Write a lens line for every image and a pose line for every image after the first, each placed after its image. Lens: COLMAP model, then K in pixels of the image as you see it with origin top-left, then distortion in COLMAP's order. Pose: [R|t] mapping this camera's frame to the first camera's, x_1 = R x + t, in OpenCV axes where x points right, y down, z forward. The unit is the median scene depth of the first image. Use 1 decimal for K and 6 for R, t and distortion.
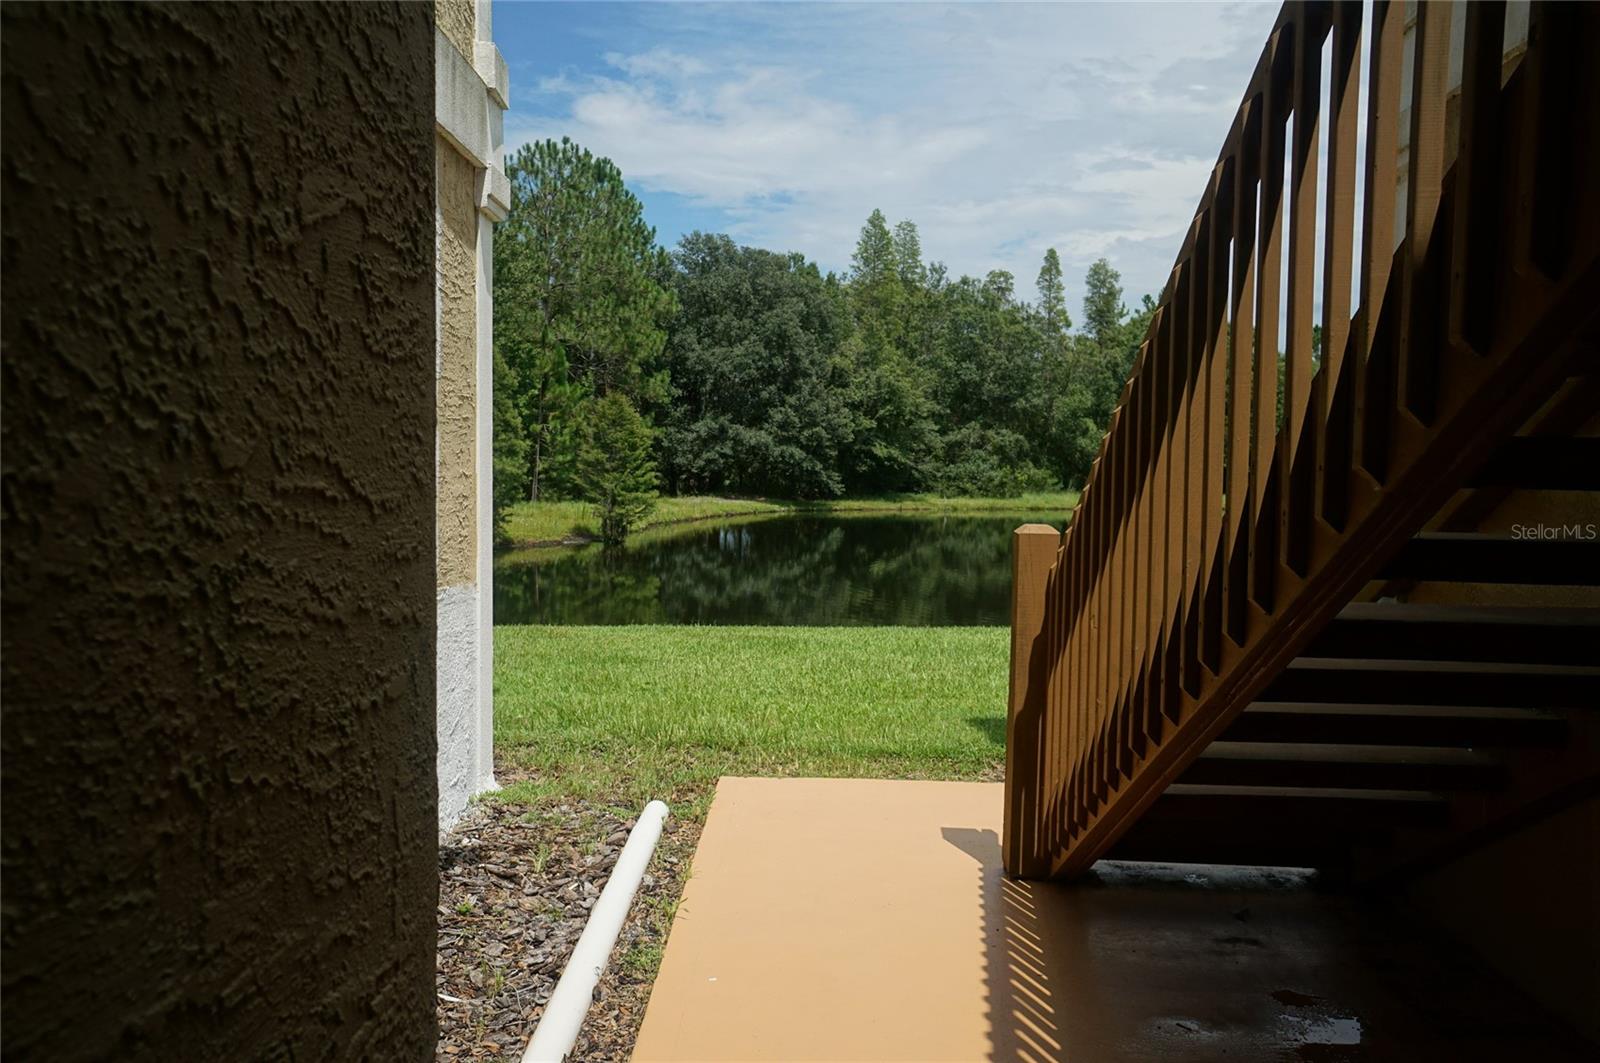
lens RADIAL K [[1239.4, 0, 798.6], [0, 1239.4, 533.1], [0, 0, 1]] dist [0.001647, 0.000025]
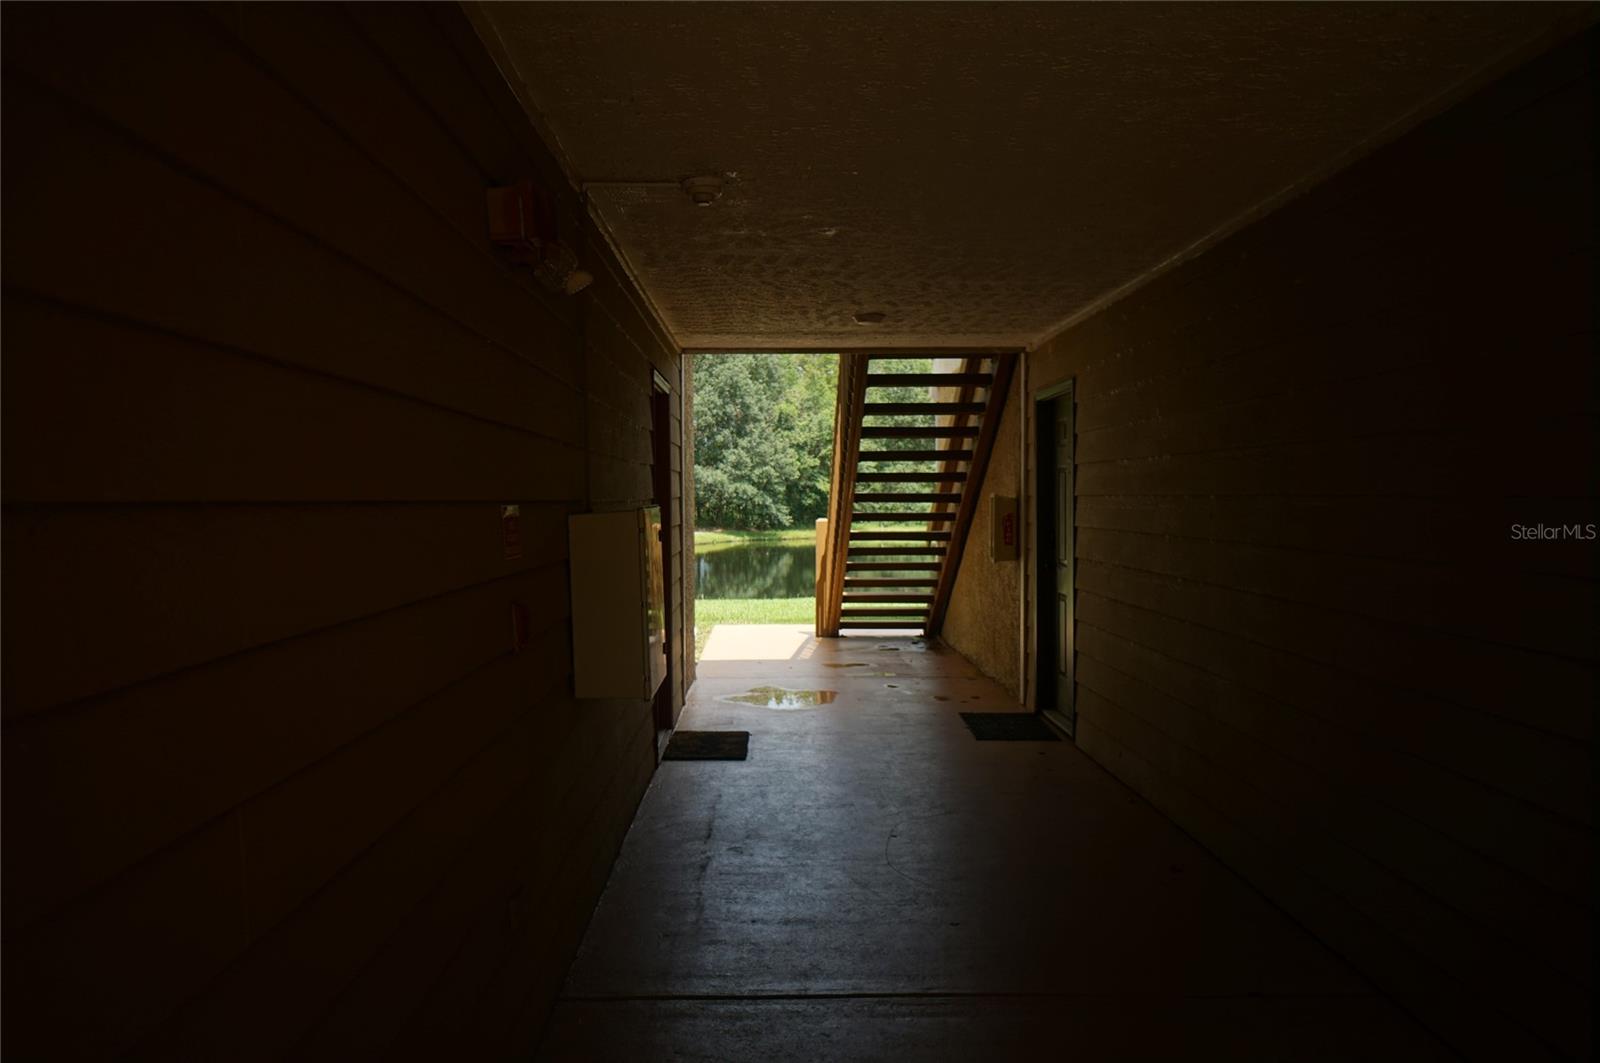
lens RADIAL K [[1239.4, 0, 800.6], [0, 1239.4, 529.8], [0, 0, 1]] dist [0.001647, 0.000025]
pose [[0.998987, -0.021478, 0.039544, -0.000072], [0.022676, 0.999290, -0.030096, 0.007210], [-0.038869, 0.030962, 0.998765, -0.127668]]
